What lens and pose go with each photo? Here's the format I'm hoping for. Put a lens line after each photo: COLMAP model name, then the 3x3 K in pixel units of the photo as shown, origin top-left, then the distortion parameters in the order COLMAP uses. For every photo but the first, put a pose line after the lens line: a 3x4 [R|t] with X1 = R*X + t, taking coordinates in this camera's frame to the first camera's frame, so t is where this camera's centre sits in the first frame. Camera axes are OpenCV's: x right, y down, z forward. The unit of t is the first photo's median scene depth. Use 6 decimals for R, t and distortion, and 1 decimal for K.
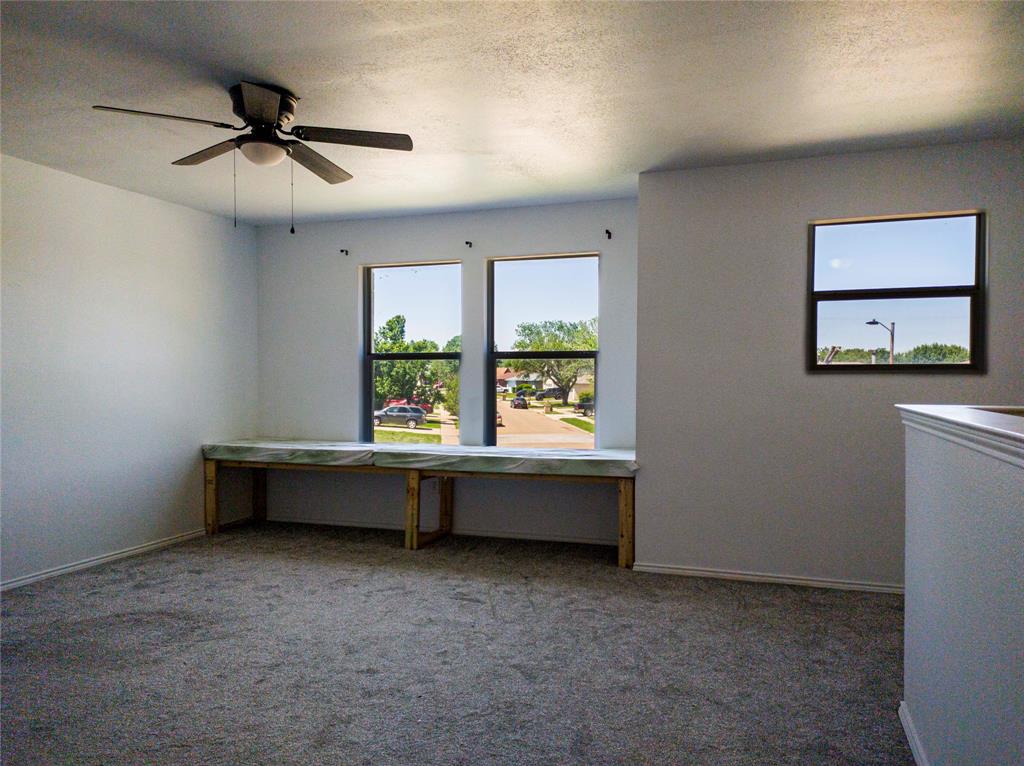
lens RADIAL K [[762.9, 0, 512.0], [0, 762.9, 383.0], [0, 0, 1]] dist [0.038923, -0.009921]
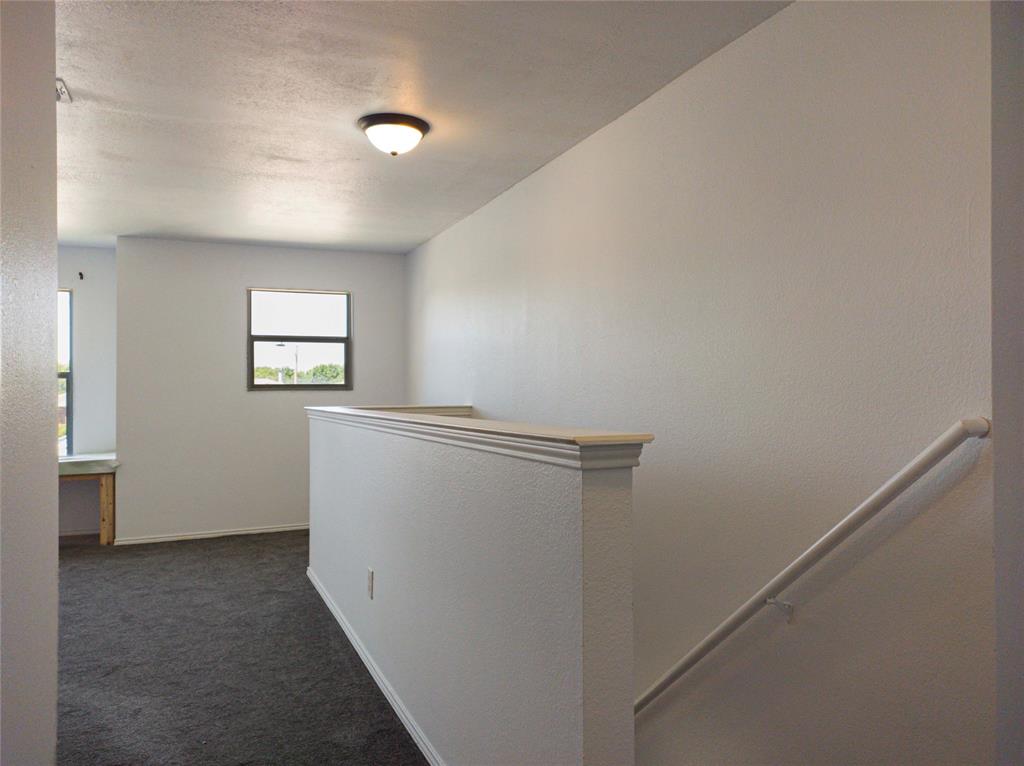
lens RADIAL K [[762.9, 0, 512.0], [0, 762.9, 383.0], [0, 0, 1]] dist [0.038923, -0.009921]
pose [[0.742496, 0.000257, 0.669850, -0.218703], [0.014410, 0.999762, -0.016355, 0.004742], [-0.669695, 0.021796, 0.742316, -0.421303]]
